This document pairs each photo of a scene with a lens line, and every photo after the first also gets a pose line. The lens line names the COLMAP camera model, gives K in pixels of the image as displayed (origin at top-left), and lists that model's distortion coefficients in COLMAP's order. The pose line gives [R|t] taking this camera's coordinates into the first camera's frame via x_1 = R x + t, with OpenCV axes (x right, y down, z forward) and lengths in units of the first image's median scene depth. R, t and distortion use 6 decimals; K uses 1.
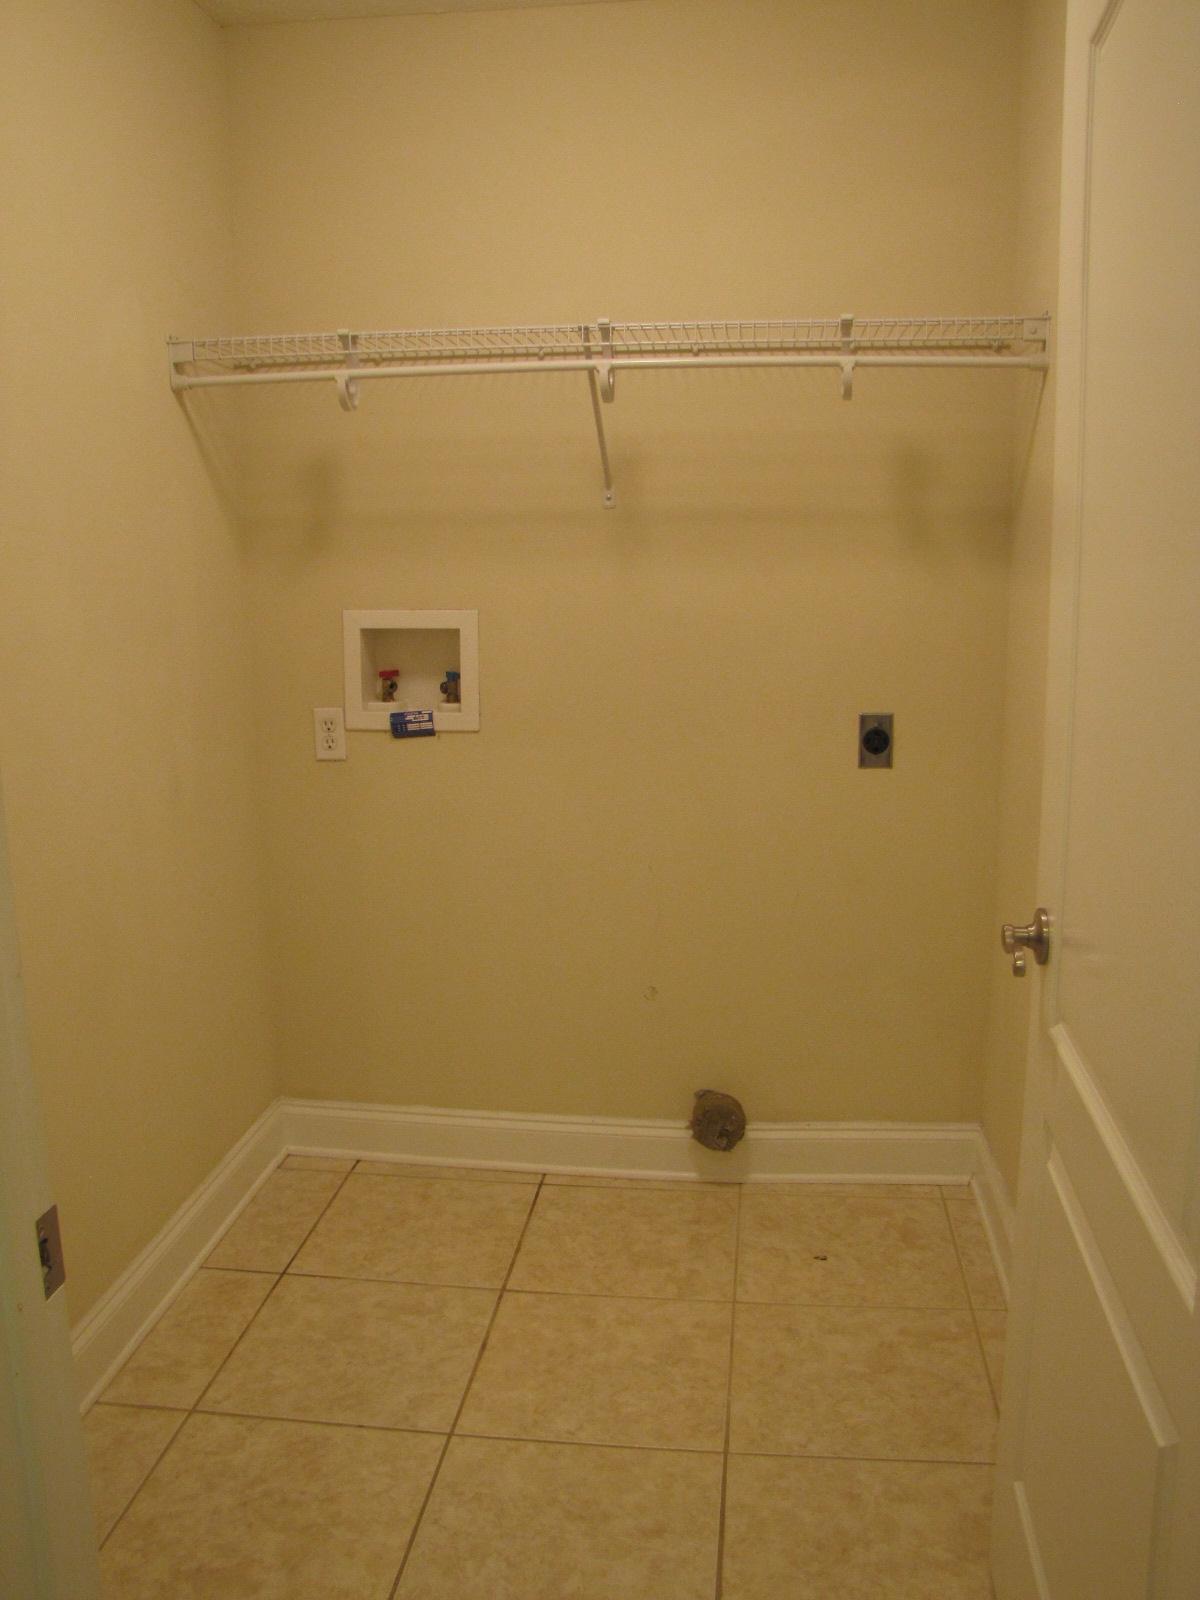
lens RADIAL K [[1353.3, 0, 600.0], [0, 1353.3, 800.0], [0, 0, 1]] dist [-0.085808, 0.002121]
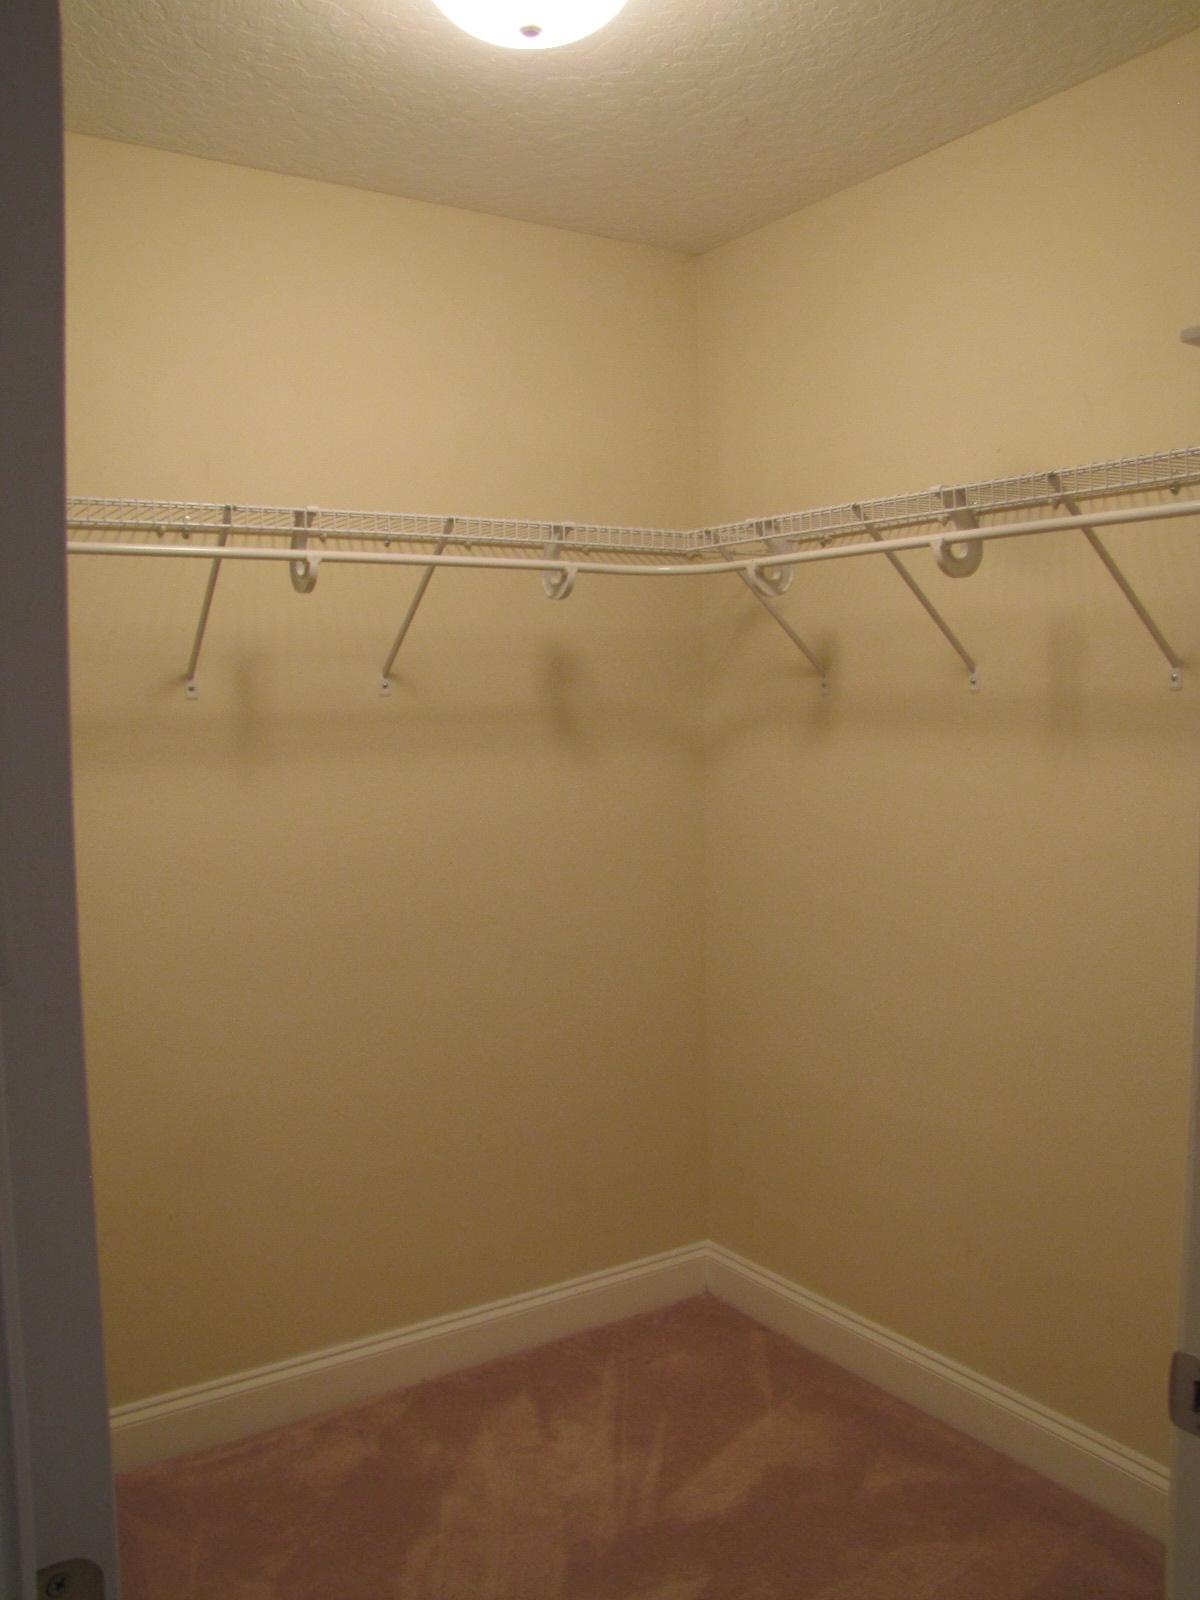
lens RADIAL K [[1353.3, 0, 600.0], [0, 1353.3, 800.0], [0, 0, 1]] dist [-0.085808, 0.002121]
pose [[0.747177, -0.070186, 0.660908, -0.456087], [0.160069, 0.984141, -0.076450, -0.066046], [-0.645061, 0.162912, 0.746562, 0.236977]]
